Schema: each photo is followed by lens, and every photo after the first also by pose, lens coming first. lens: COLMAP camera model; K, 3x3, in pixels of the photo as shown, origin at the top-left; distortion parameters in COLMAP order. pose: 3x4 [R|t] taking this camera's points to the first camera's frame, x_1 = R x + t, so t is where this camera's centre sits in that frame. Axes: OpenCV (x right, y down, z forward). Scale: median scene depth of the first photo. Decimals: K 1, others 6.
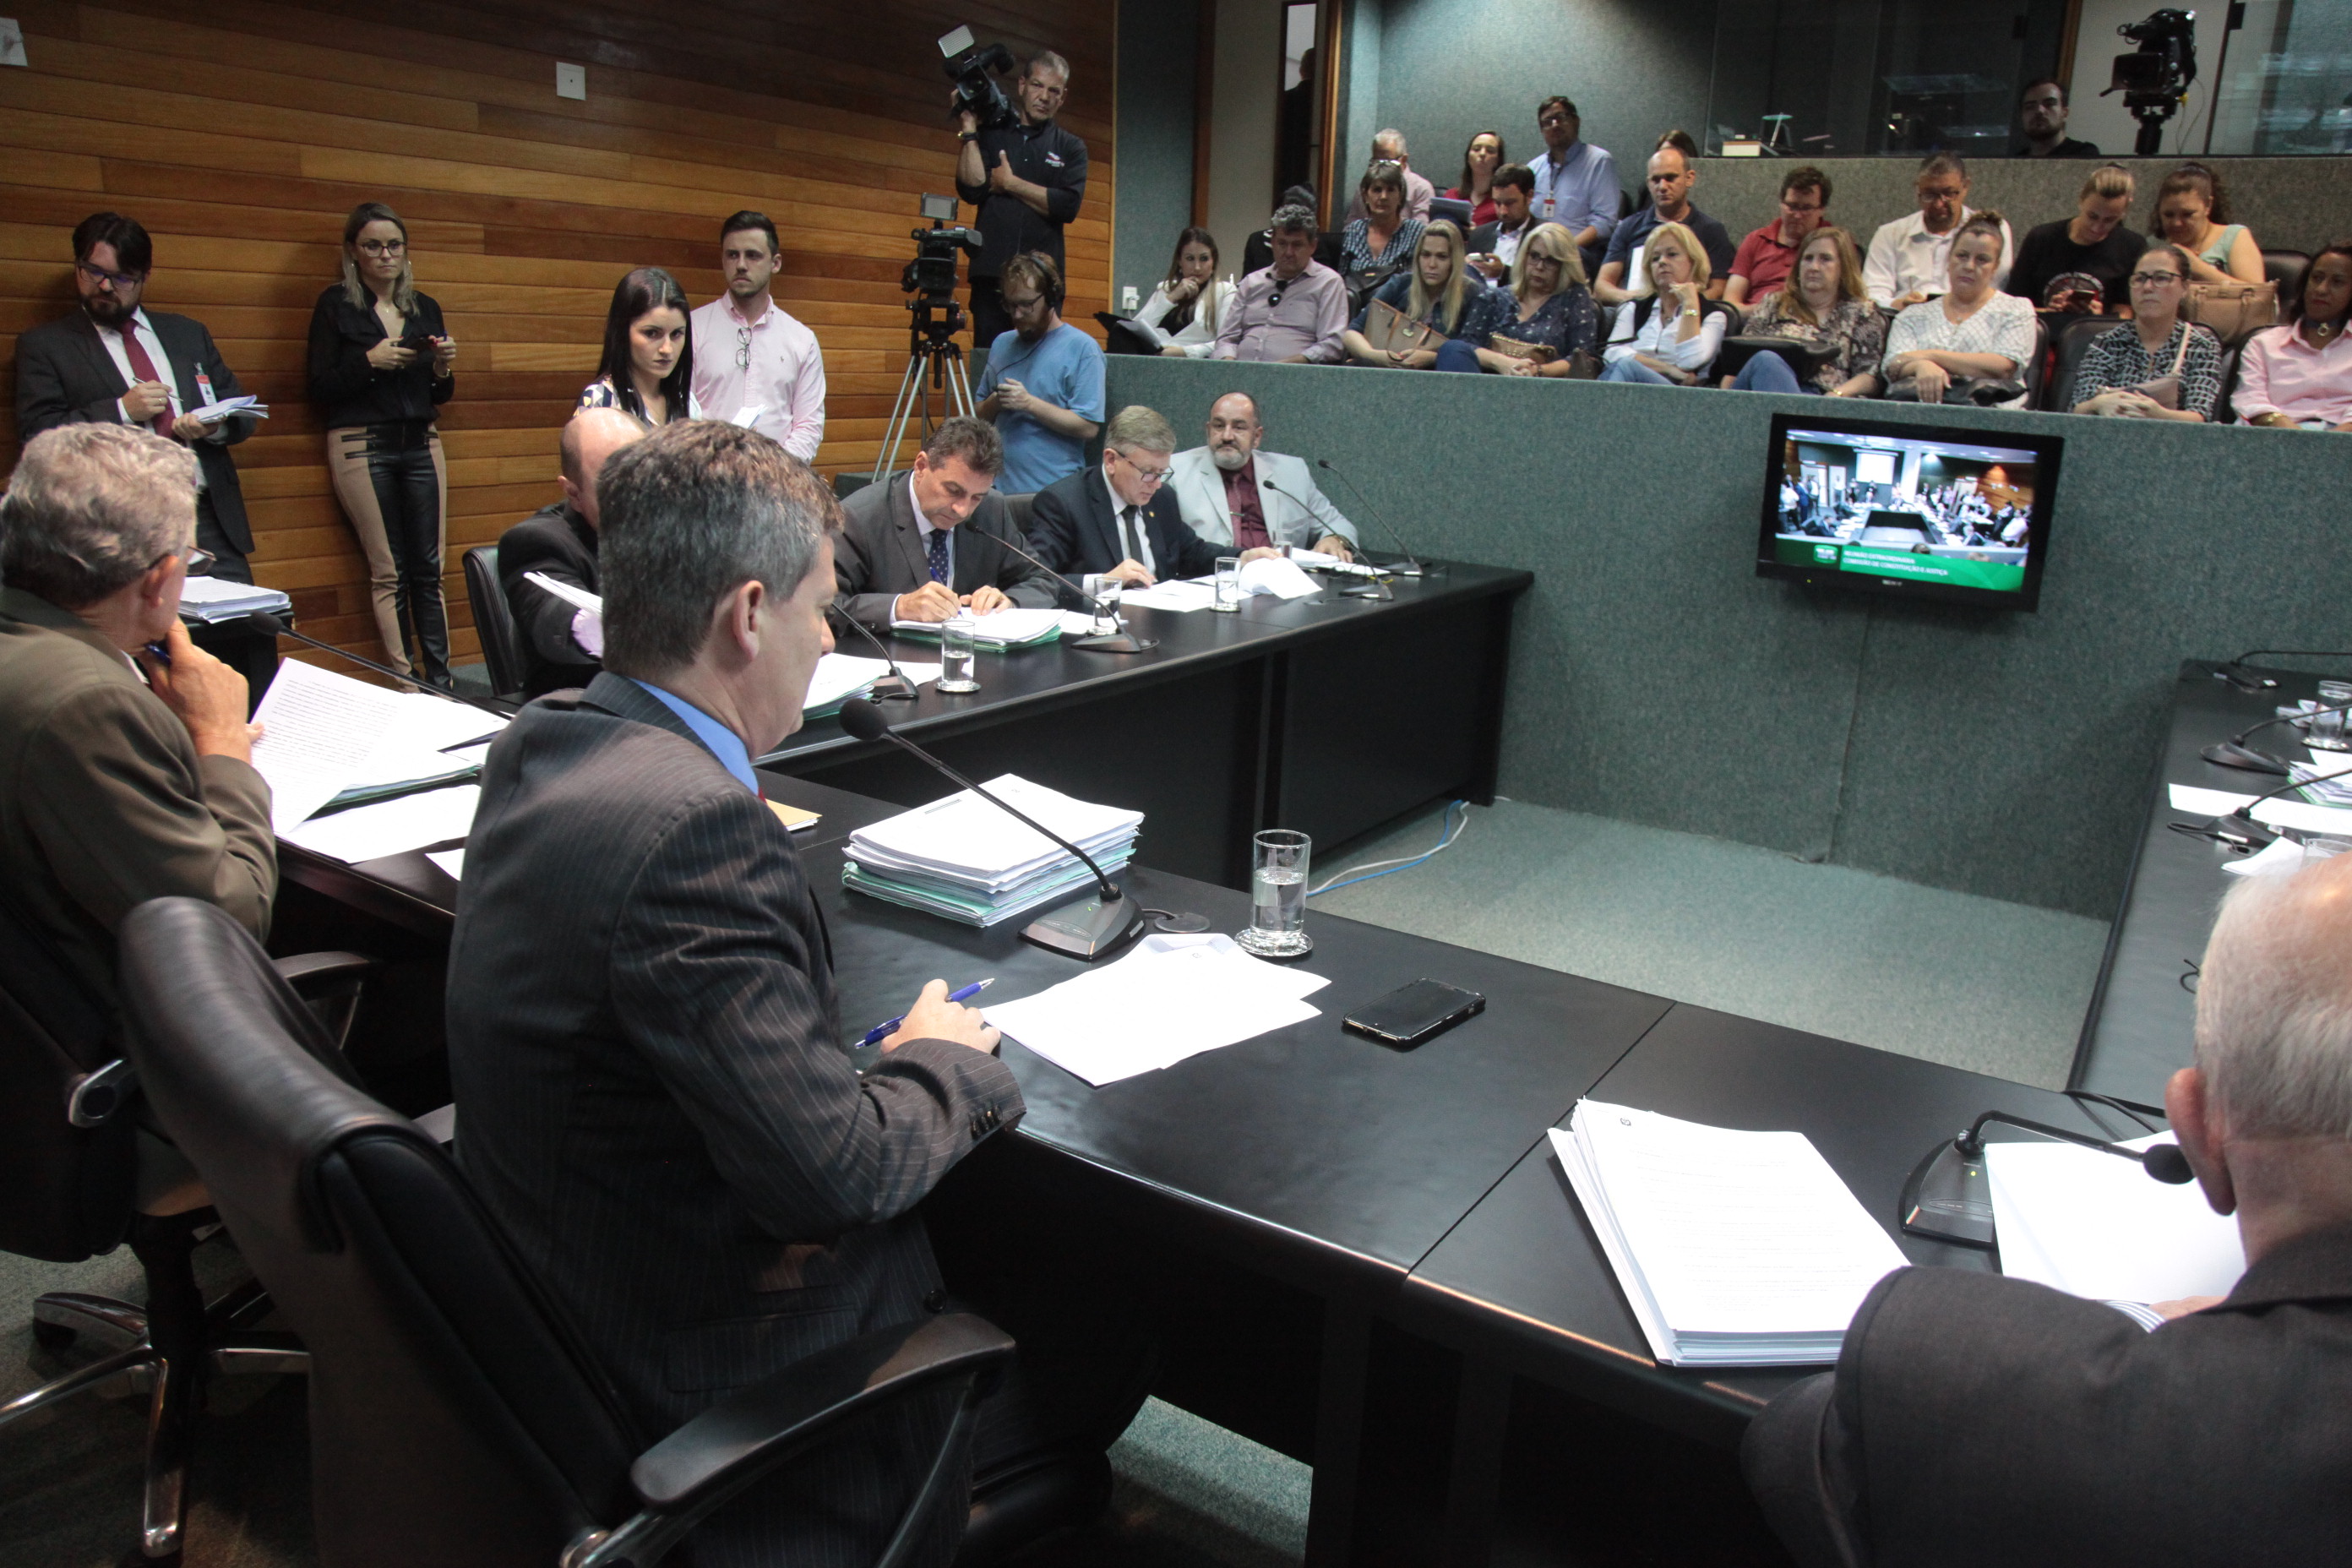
lens RADIAL K [[1632.5, 0, 1216.8], [0, 1632.5, 688.8], [0, 0, 1]] dist [-0.115811, 0.070584]
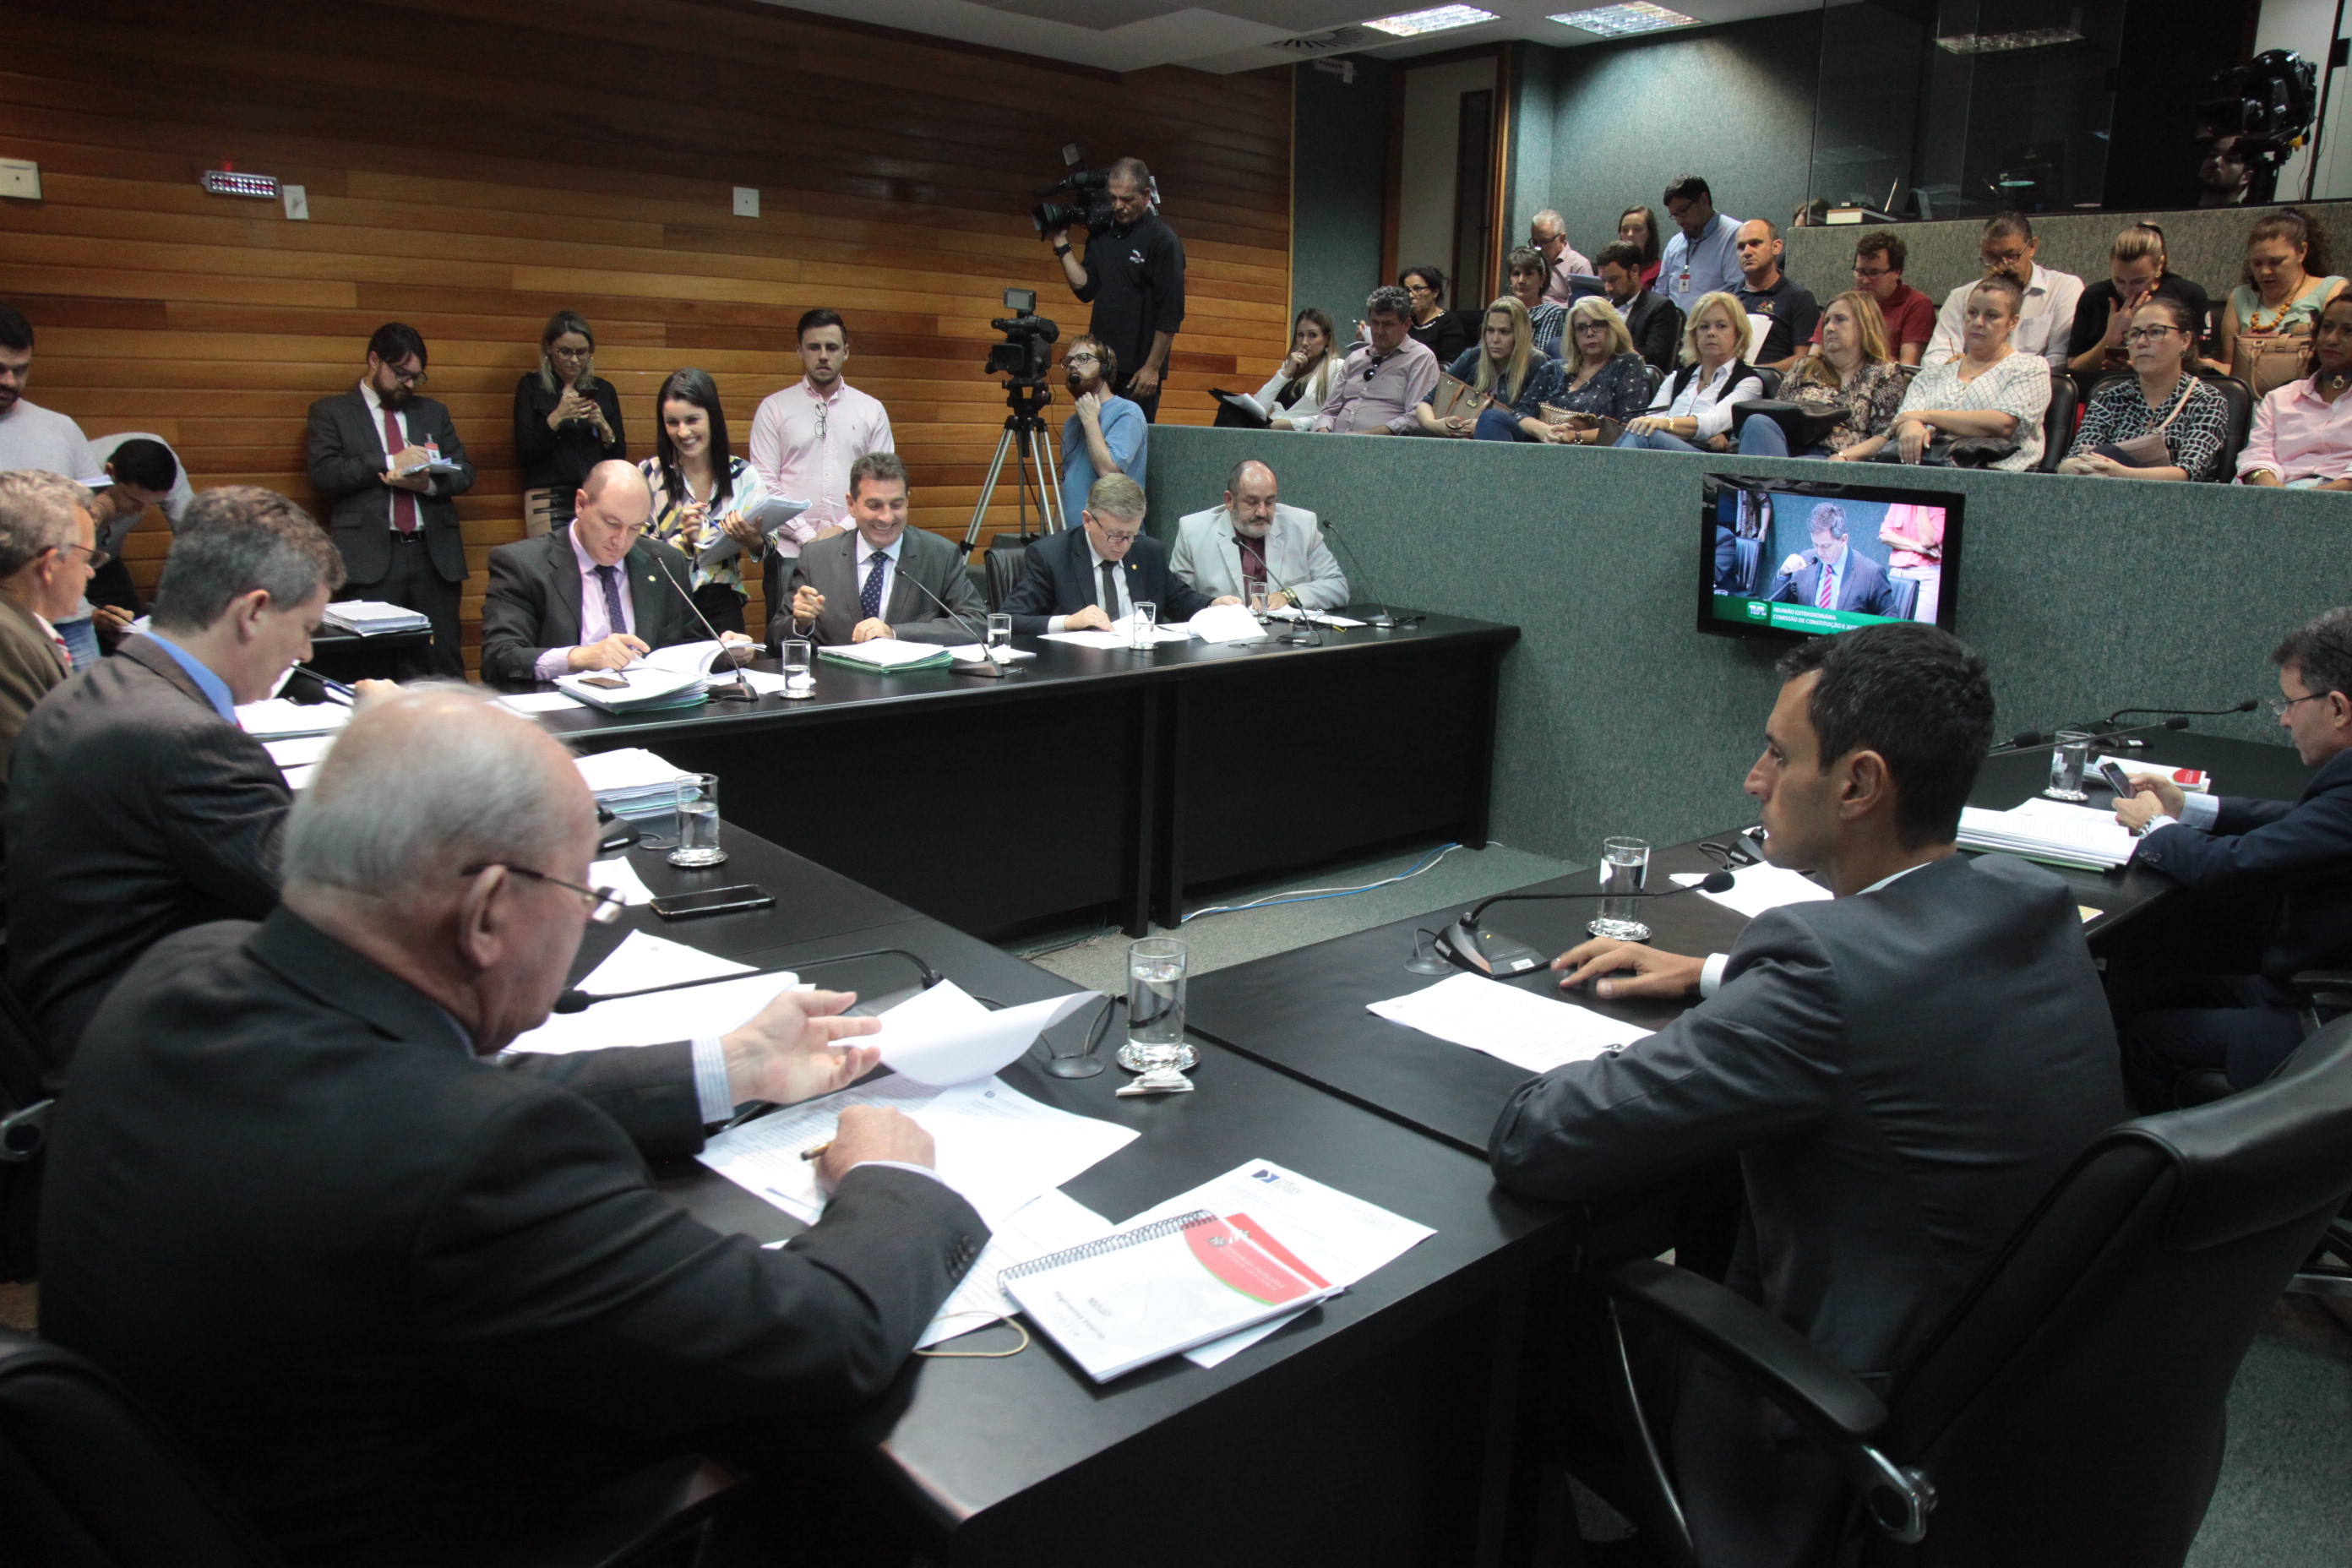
lens RADIAL K [[1634.9, 0, 1179.3], [0, 1634.9, 671.7], [0, 0, 1]] dist [-0.117949, 0.066359]
pose [[0.963732, 0.028472, -0.265349, 0.264681], [-0.043830, 0.997678, -0.052136, 0.021344], [0.263249, 0.061875, 0.962742, -0.066931]]
